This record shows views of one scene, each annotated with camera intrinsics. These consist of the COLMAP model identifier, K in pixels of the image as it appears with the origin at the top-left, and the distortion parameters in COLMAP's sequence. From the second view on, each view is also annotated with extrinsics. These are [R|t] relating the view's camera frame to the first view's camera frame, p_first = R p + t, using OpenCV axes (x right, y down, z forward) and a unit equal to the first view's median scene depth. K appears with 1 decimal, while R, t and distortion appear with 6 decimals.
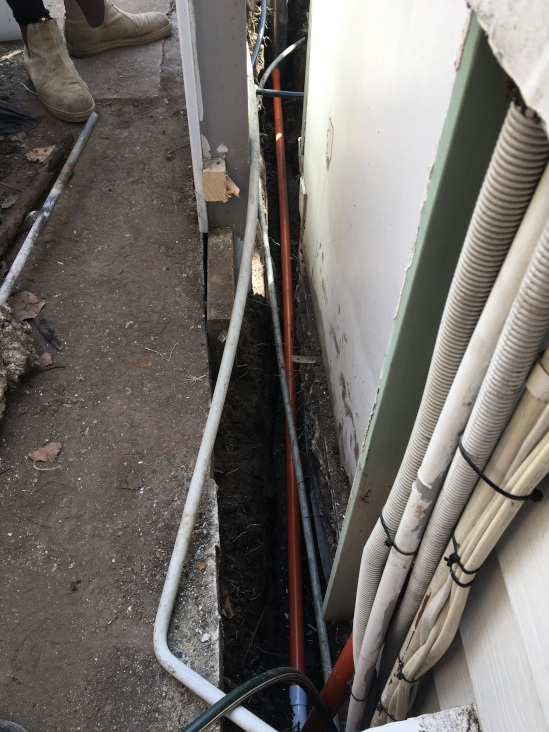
lens RADIAL K [[630.6, 0, 271.2], [0, 630.6, 377.8], [0, 0, 1]] dist [0.116801, -0.163628]
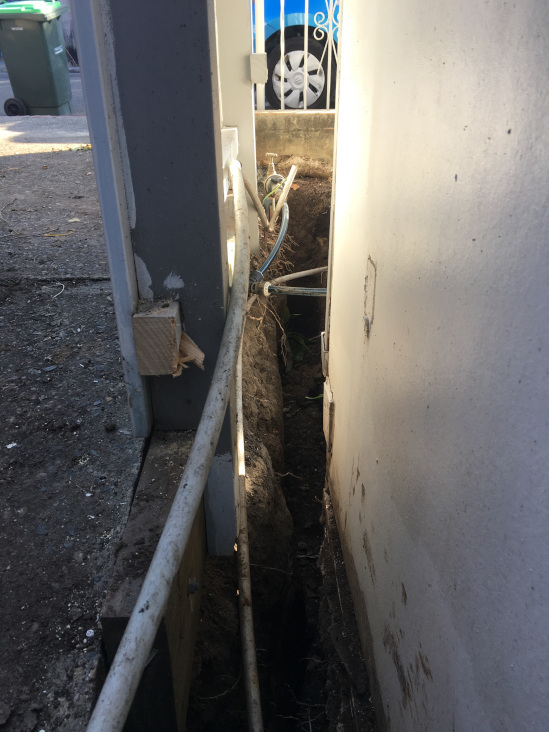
lens RADIAL K [[630.6, 0, 271.2], [0, 630.6, 377.8], [0, 0, 1]] dist [0.116801, -0.163628]
pose [[0.998578, 0.005919, -0.052978, 0.033978], [-0.026663, 0.916025, -0.400233, -0.065931], [0.046160, 0.401076, 0.914881, 0.516375]]
